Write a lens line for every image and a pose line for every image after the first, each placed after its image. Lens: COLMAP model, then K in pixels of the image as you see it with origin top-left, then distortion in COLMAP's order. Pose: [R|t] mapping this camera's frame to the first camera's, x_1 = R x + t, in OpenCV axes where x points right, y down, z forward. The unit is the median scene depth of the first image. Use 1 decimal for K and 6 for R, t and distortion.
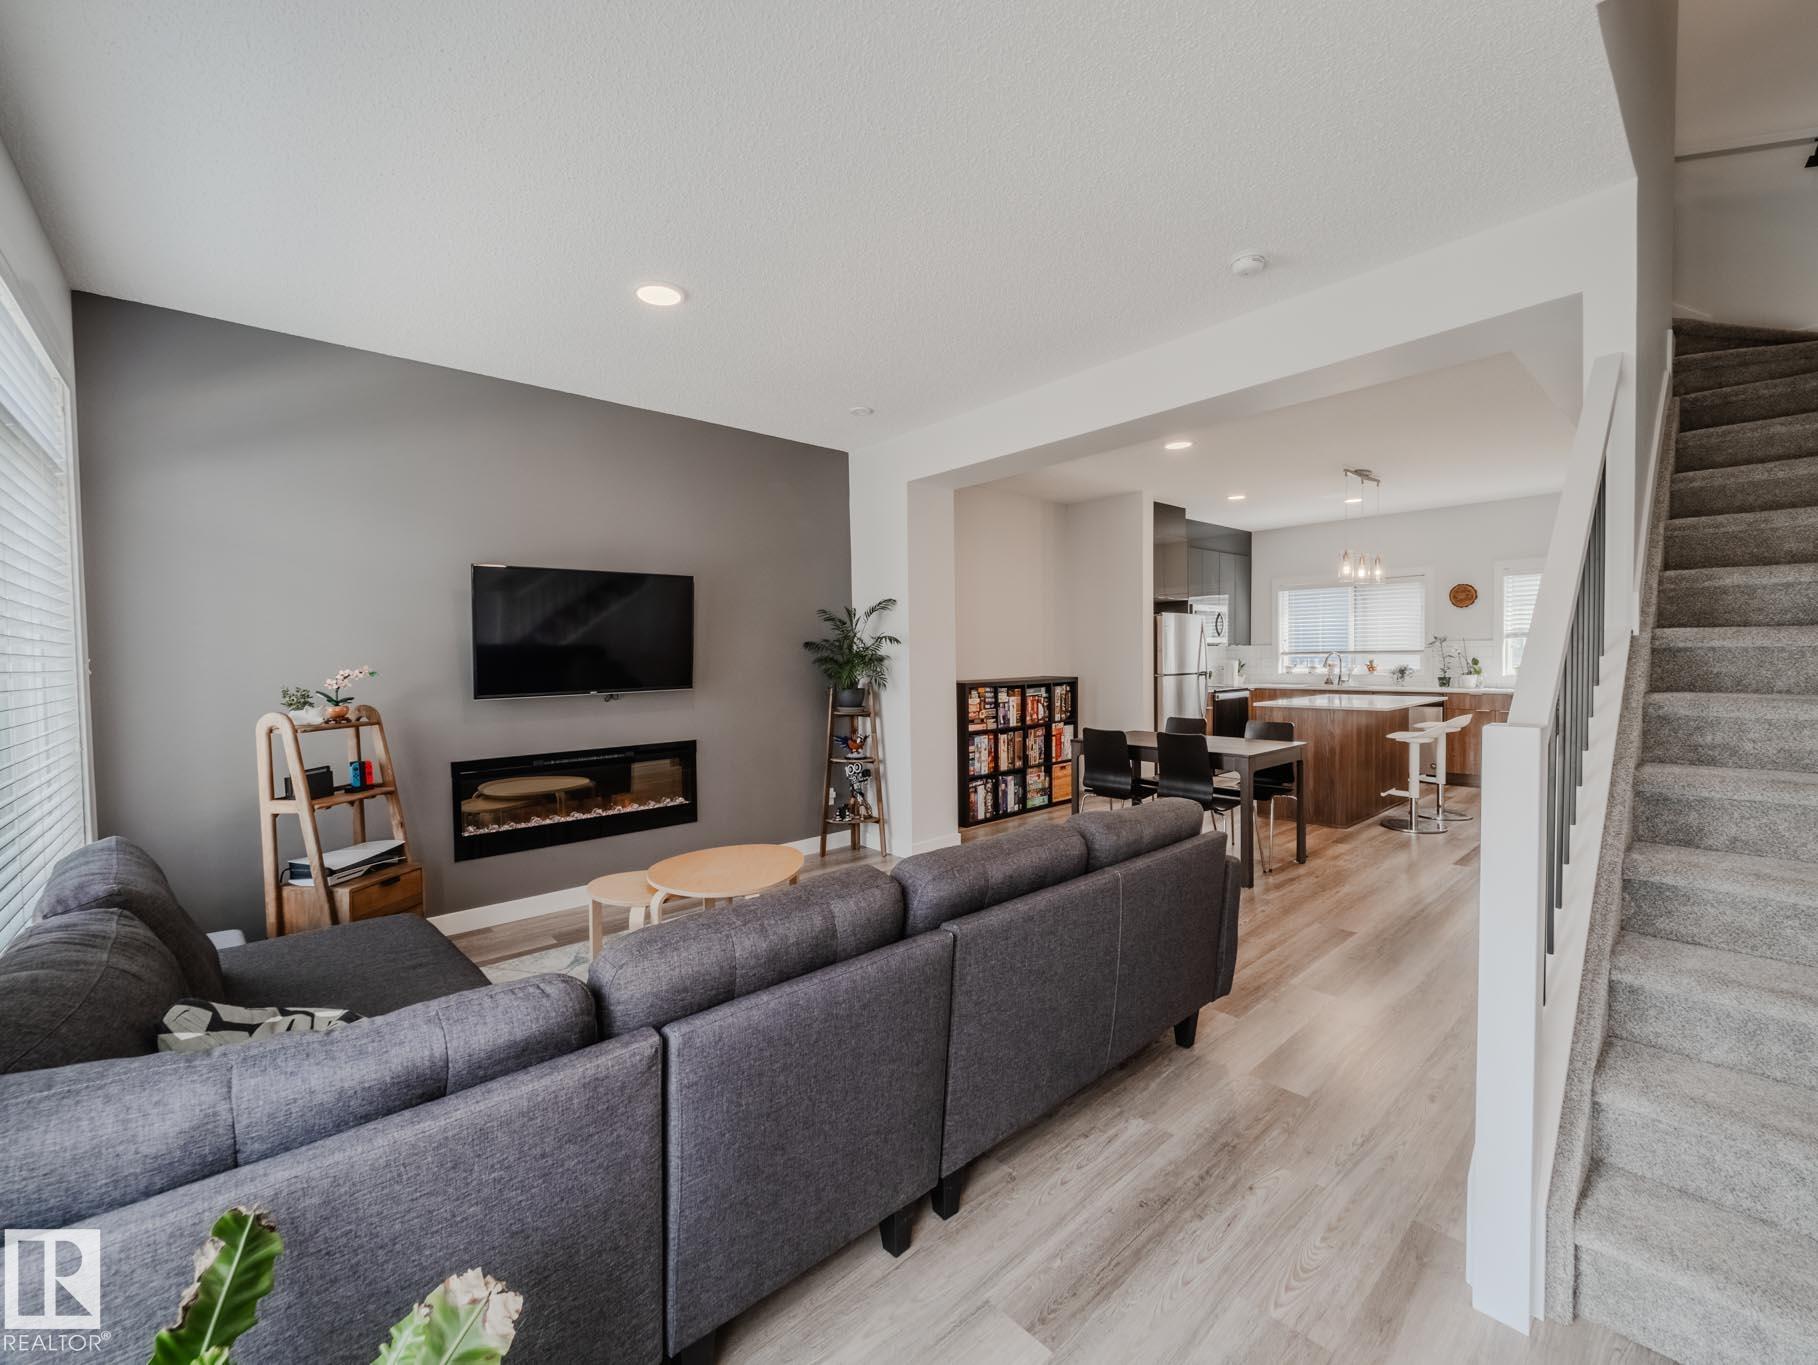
lens RADIAL K [[753.0, 0, 902.1], [0, 753.0, 680.9], [0, 0, 1]] dist [0.000224, -0.005060]
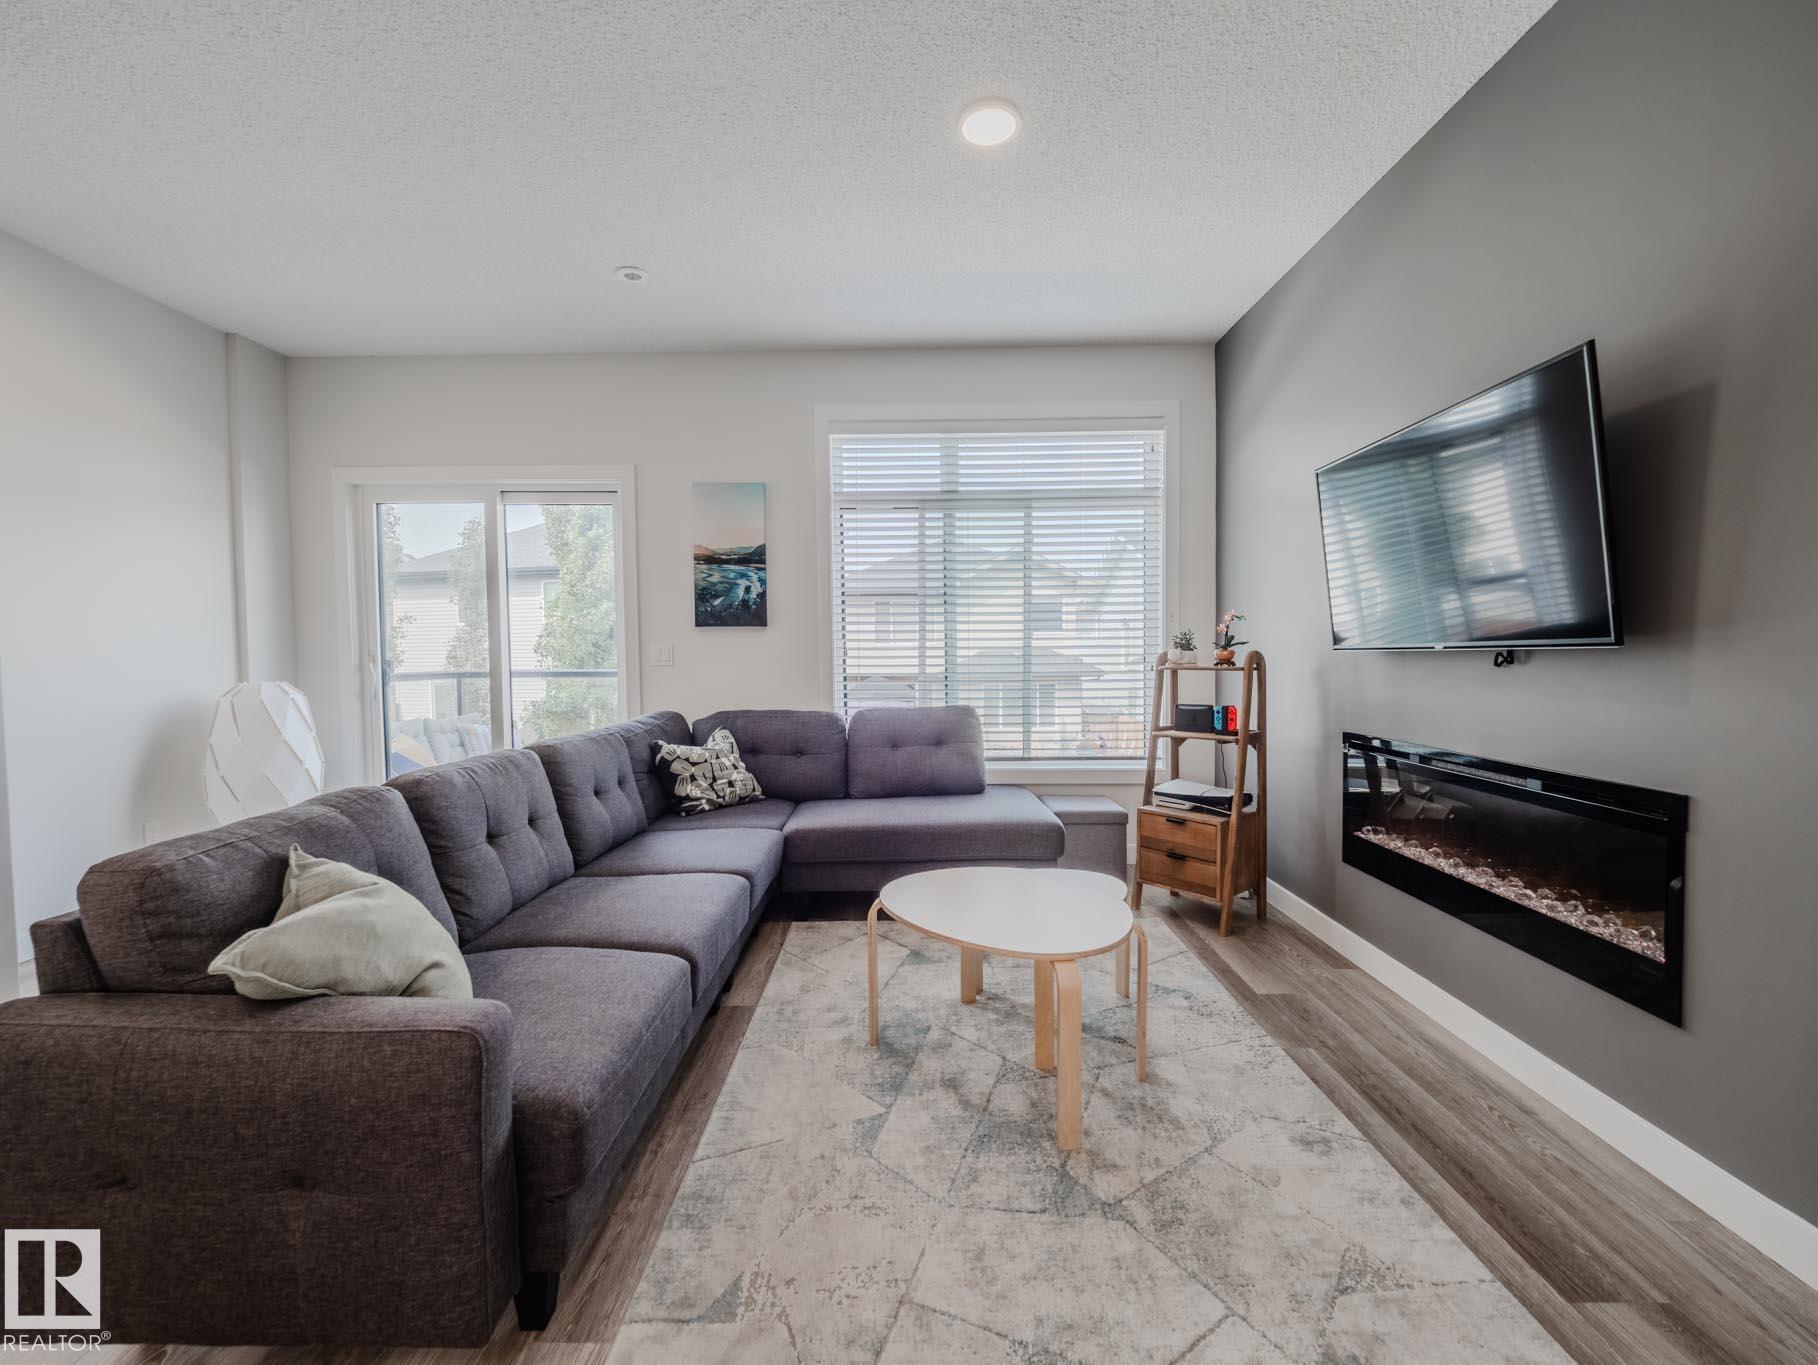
lens RADIAL K [[753.0, 0, 902.2], [0, 753.0, 681.3], [0, 0, 1]] dist [0.000224, -0.005060]
pose [[-0.673718, 0.049108, -0.737355, 0.159641], [-0.004623, 0.997490, 0.070657, 0.001663], [0.738974, 0.051012, -0.671800, 0.693307]]
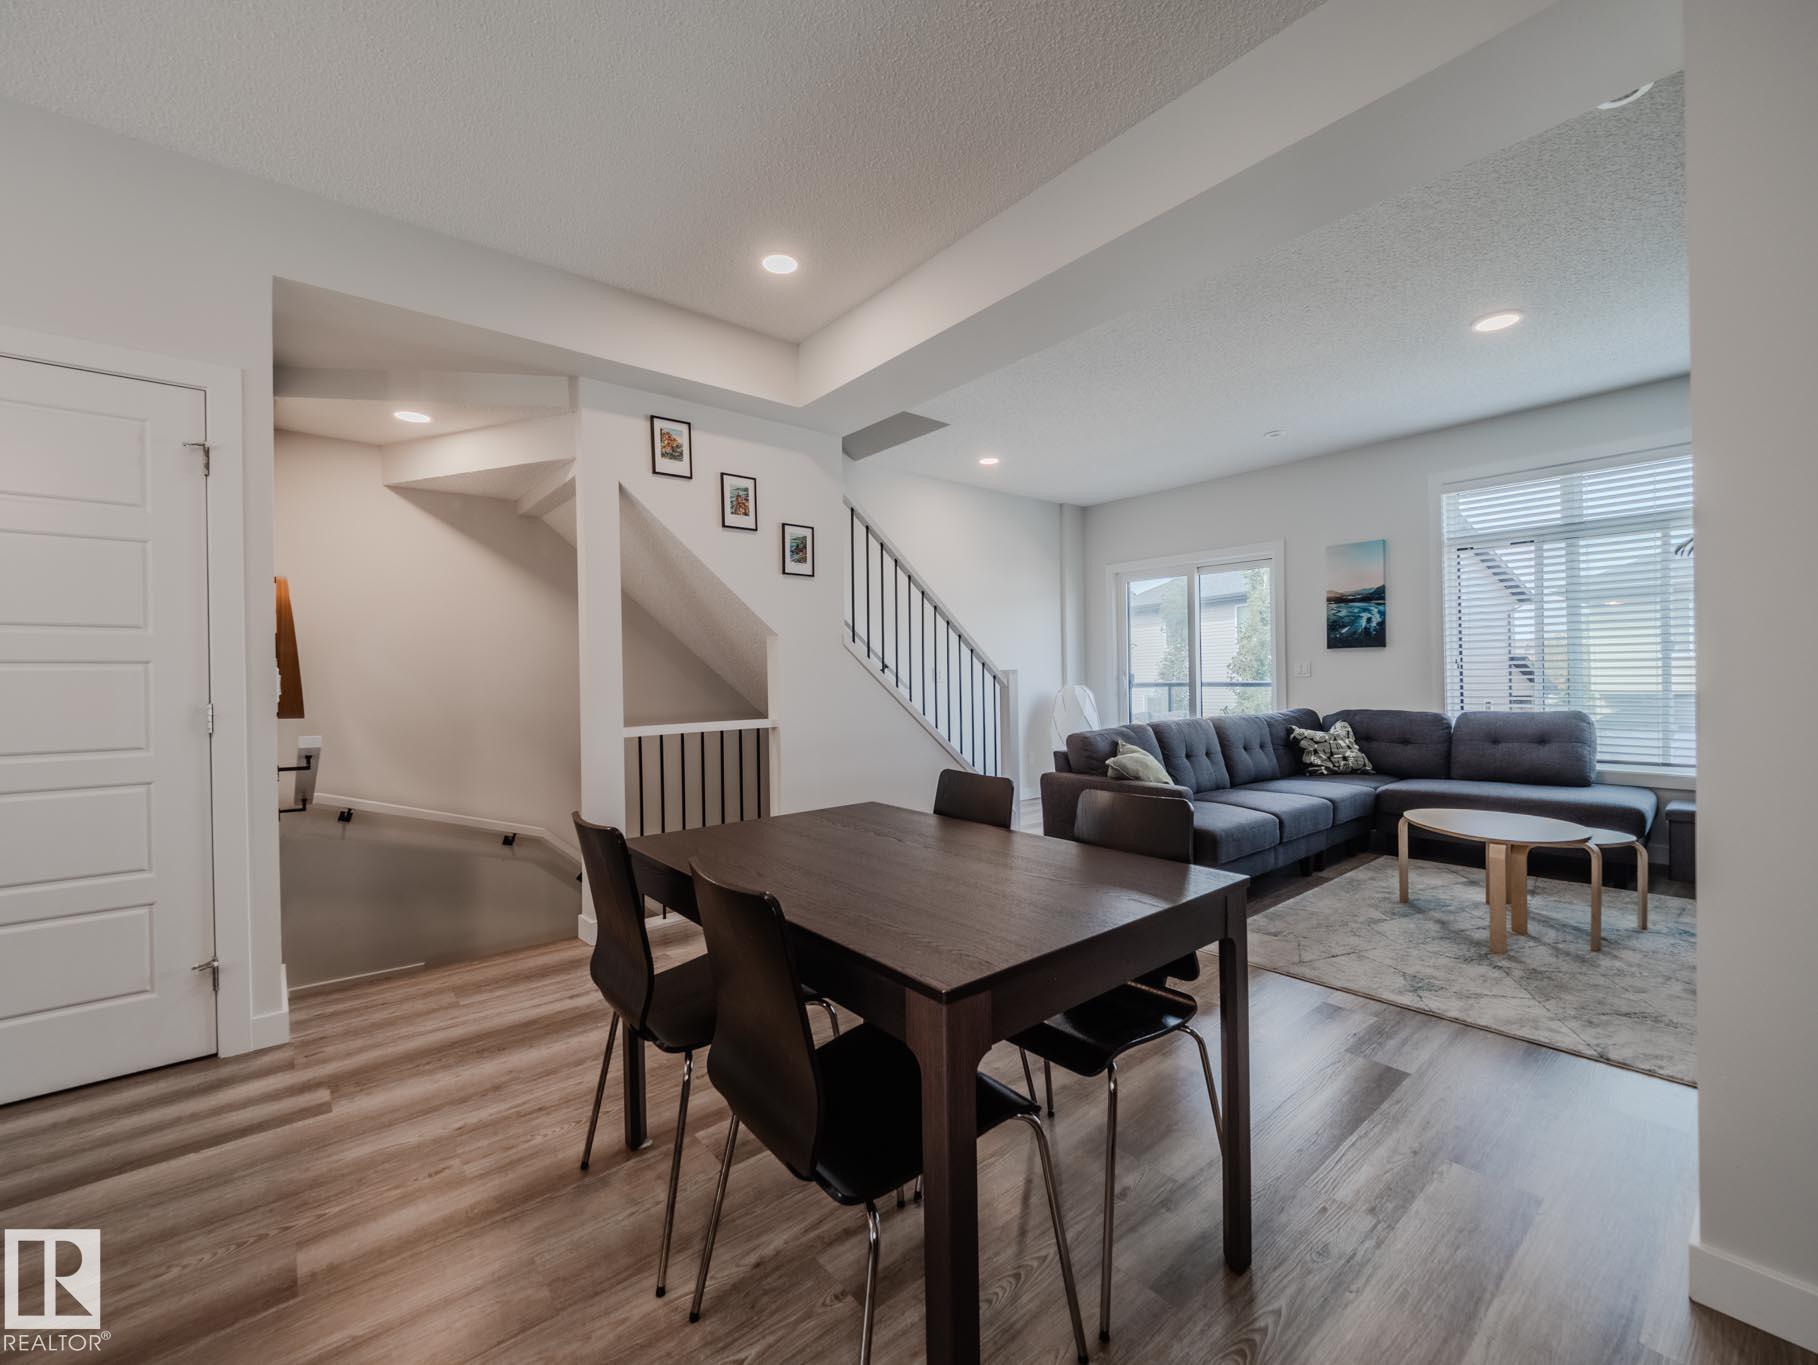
lens RADIAL K [[753.0, 0, 904.1], [0, 753.0, 677.7], [0, 0, 1]] dist [0.000224, -0.005060]
pose [[-0.998998, 0.029802, 0.033399, 0.279887], [0.030867, 0.999017, 0.031831, -0.008634], [-0.032417, 0.032830, -0.998935, 1.048612]]
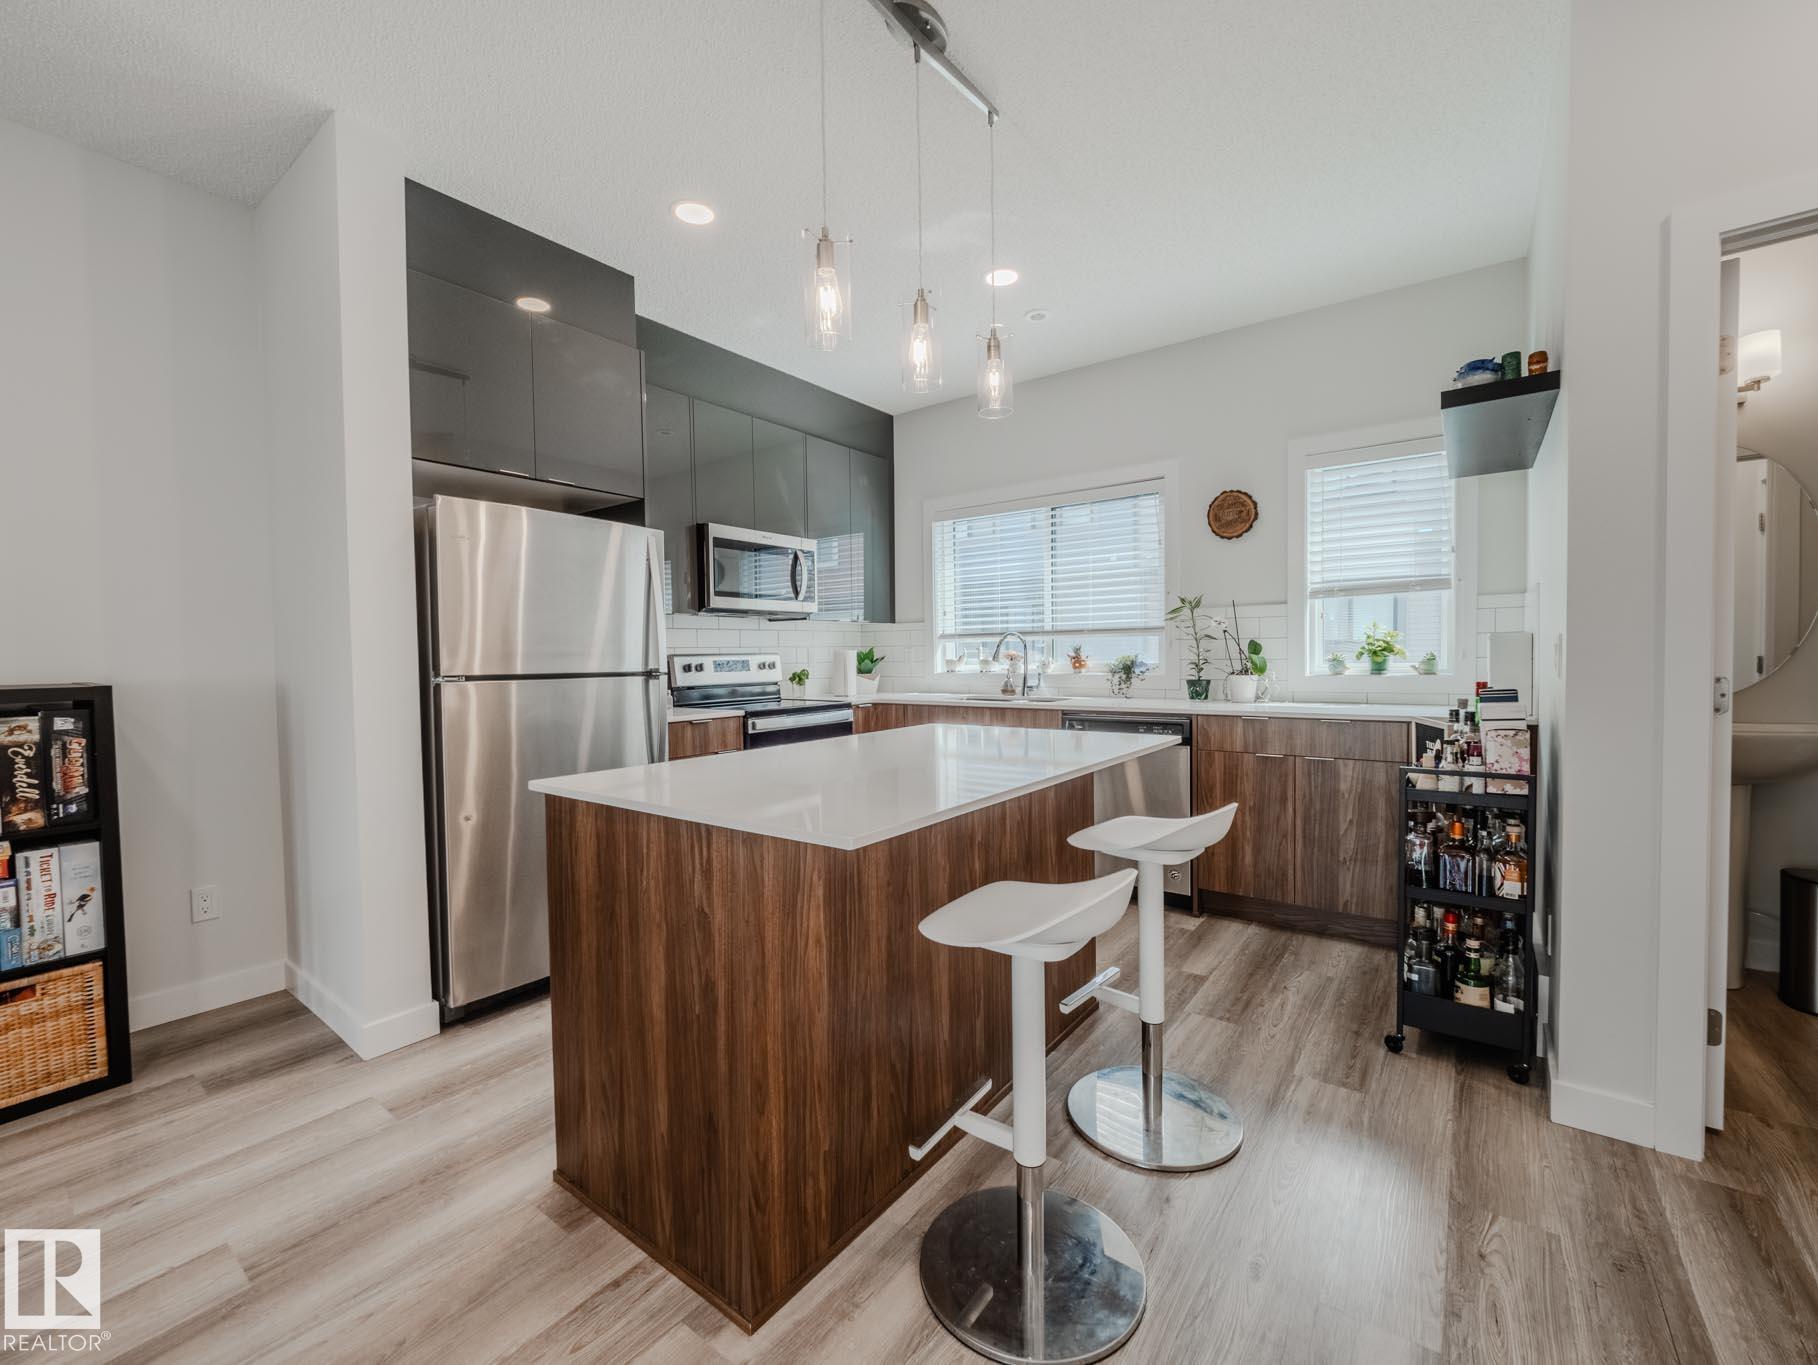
lens RADIAL K [[753.0, 0, 900.8], [0, 753.0, 682.8], [0, 0, 1]] dist [0.000224, -0.005060]
pose [[0.979567, -0.006096, 0.201028, 0.527815], [0.006241, 0.999981, -0.000088, -0.005099], [-0.201023, 0.001341, 0.979586, 0.681828]]
